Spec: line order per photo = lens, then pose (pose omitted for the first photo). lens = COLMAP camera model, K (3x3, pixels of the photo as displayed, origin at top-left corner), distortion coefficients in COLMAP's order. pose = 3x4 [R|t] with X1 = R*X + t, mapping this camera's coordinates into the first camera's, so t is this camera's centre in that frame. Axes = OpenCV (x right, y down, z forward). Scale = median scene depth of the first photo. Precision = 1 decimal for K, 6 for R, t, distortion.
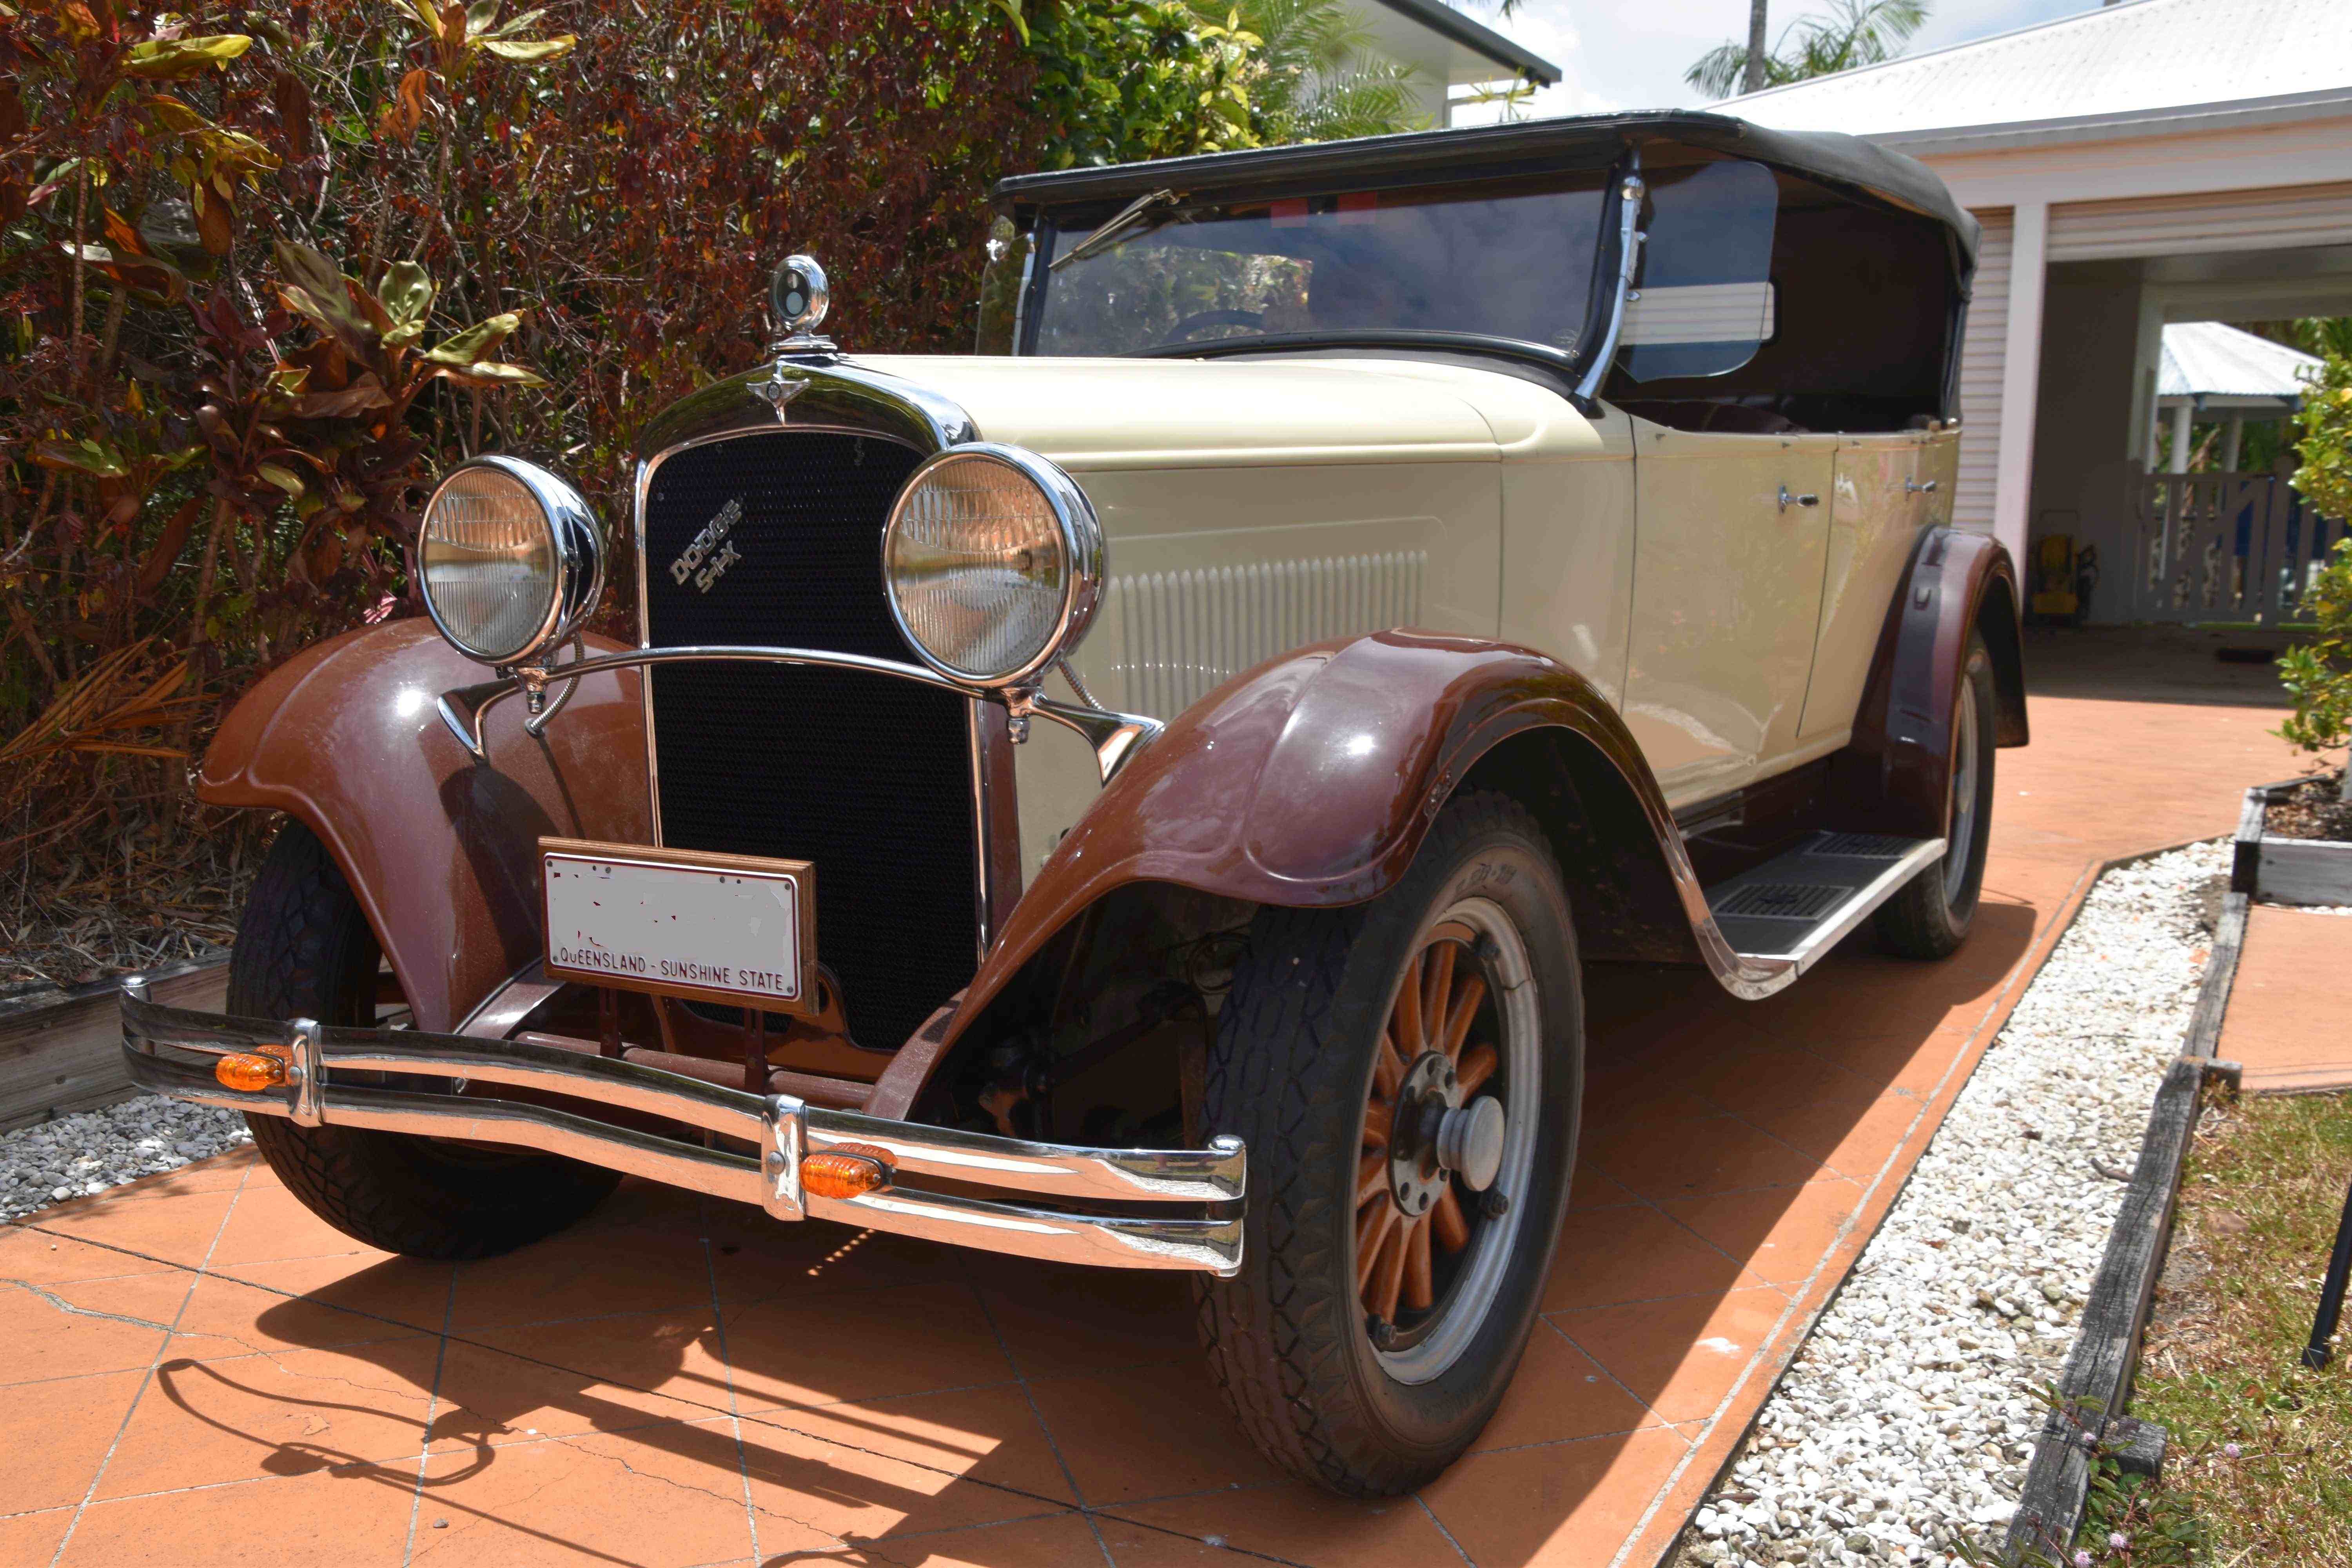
lens RADIAL K [[2203.5, 0, 1175.9], [0, 2203.5, 779.0], [0, 0, 1]] dist [0.001913, 0.000000]
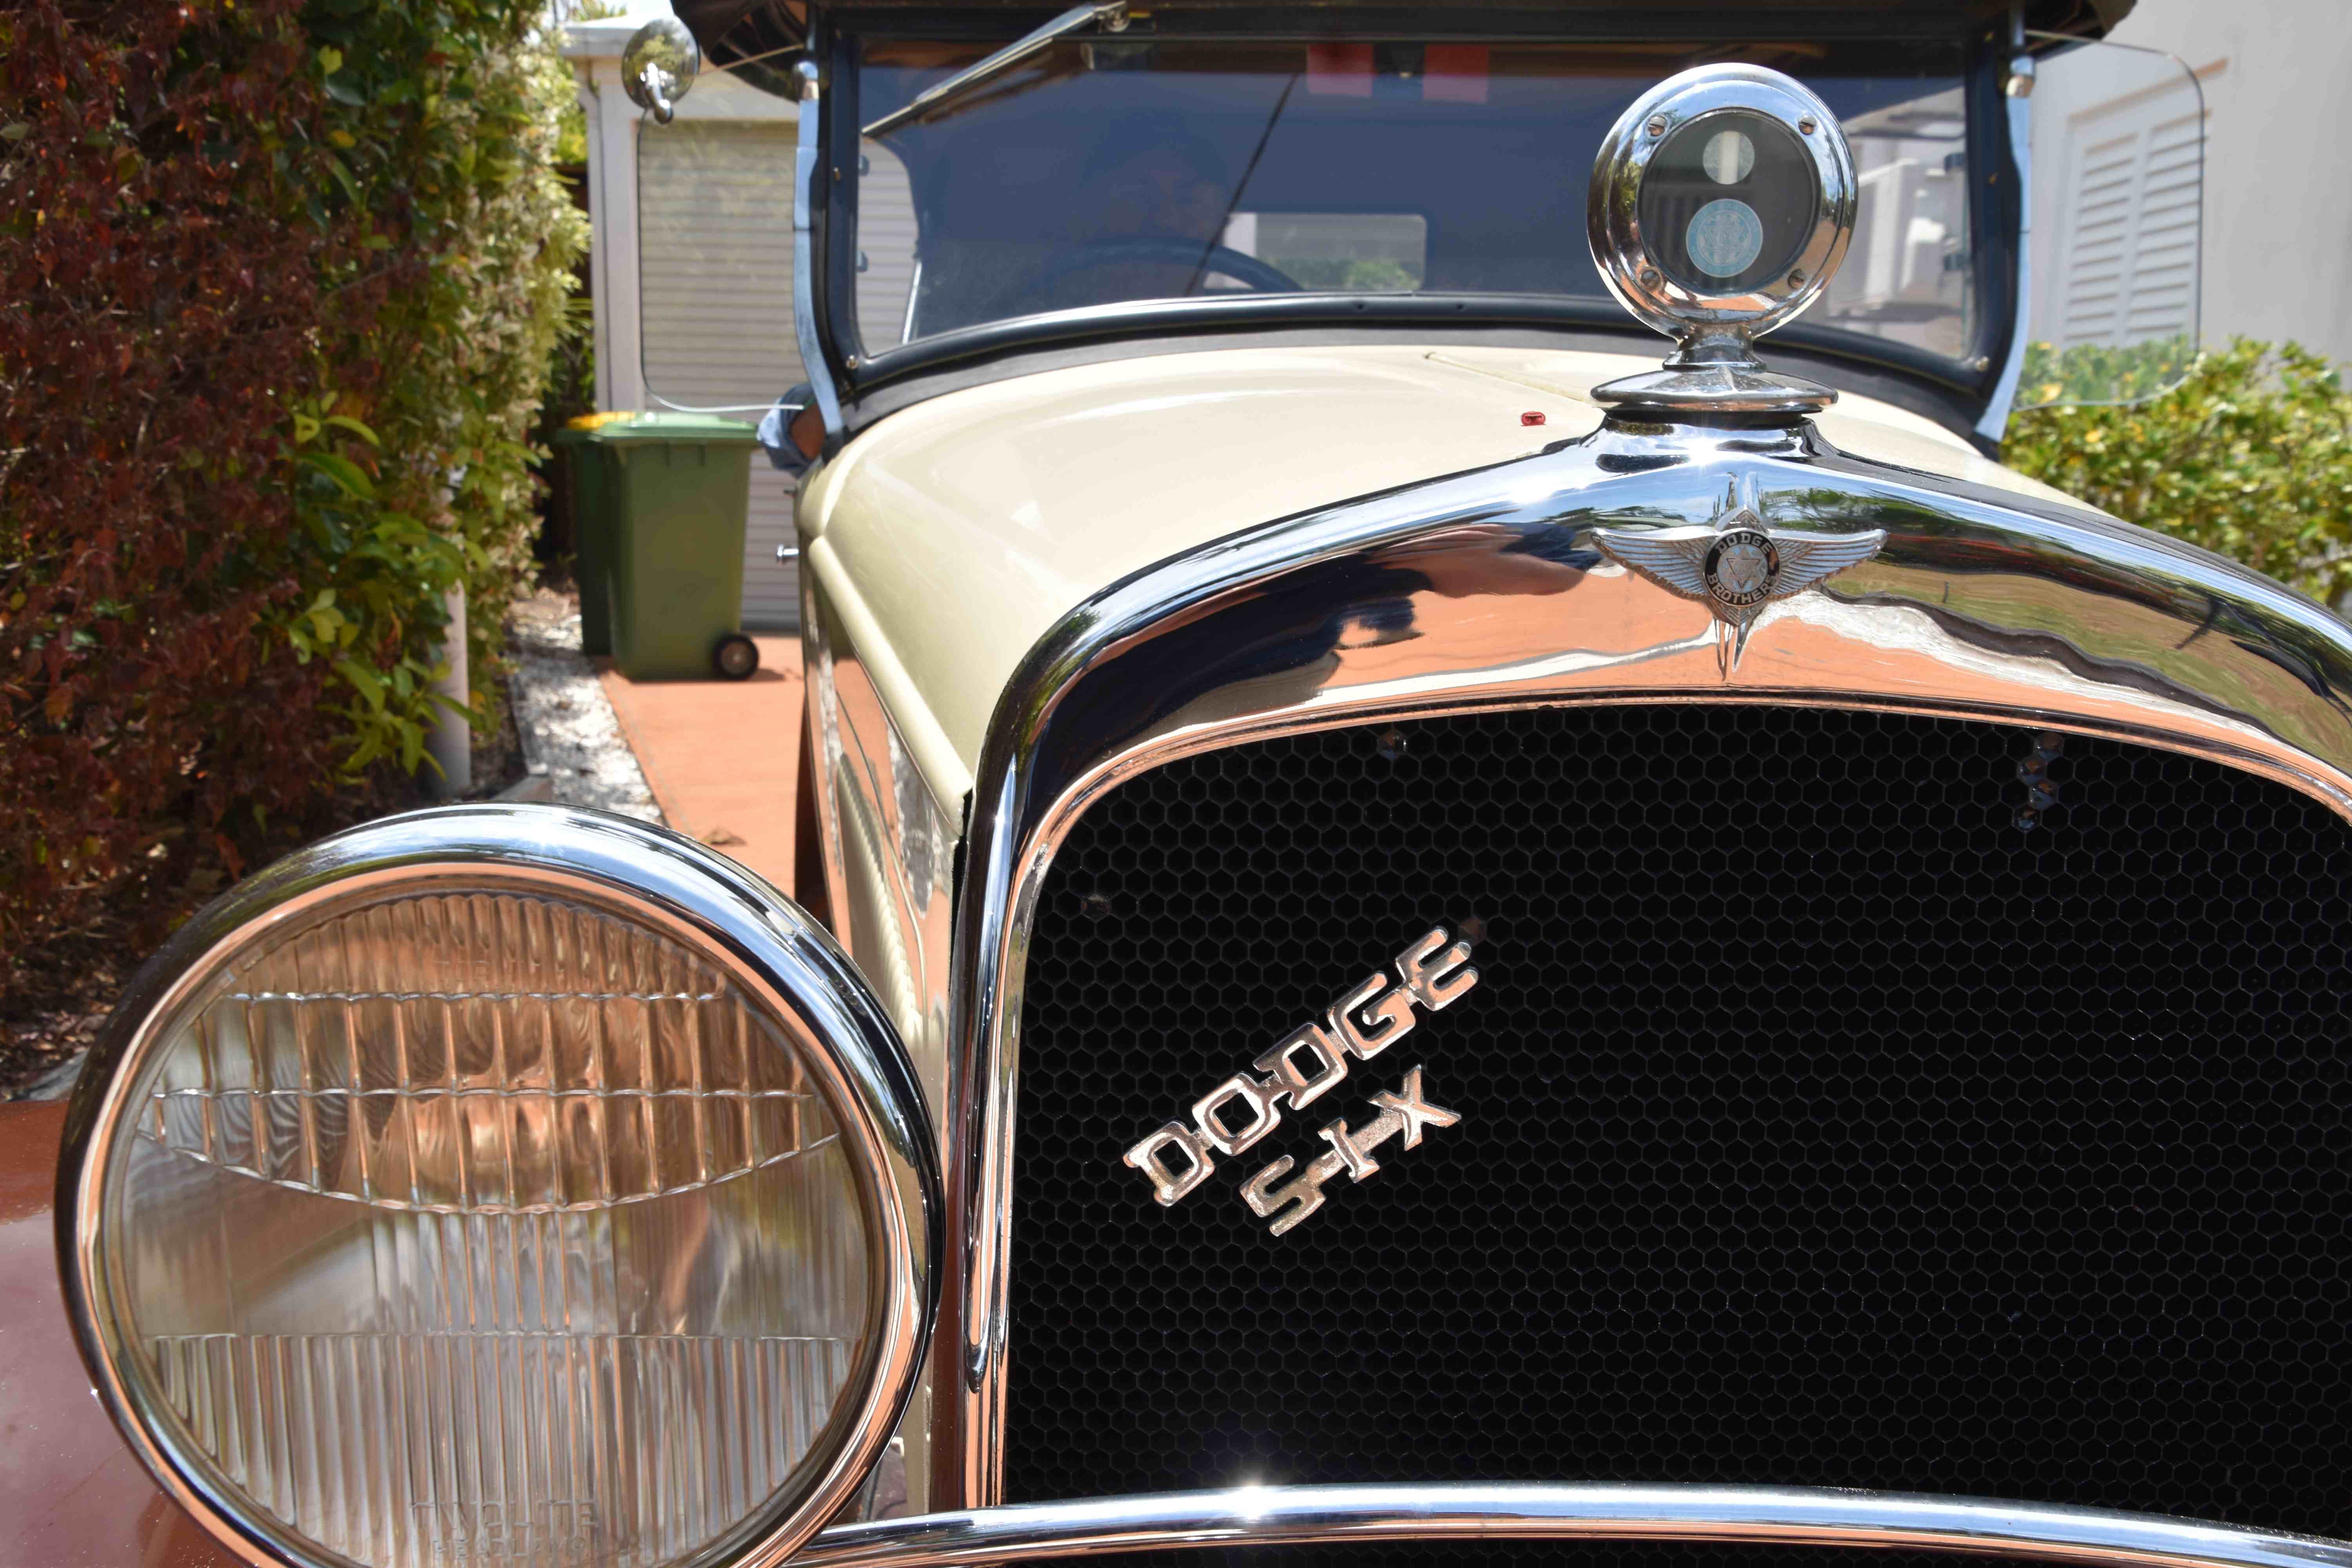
lens RADIAL K [[2203.5, 0, 1174.0], [0, 2203.5, 794.1], [0, 0, 1]] dist [0.001913, 0.000000]
pose [[0.912846, -0.057518, 0.404231, -0.339433], [0.041115, 0.997945, 0.049150, -0.157006], [-0.406228, -0.028247, 0.913335, 0.745906]]
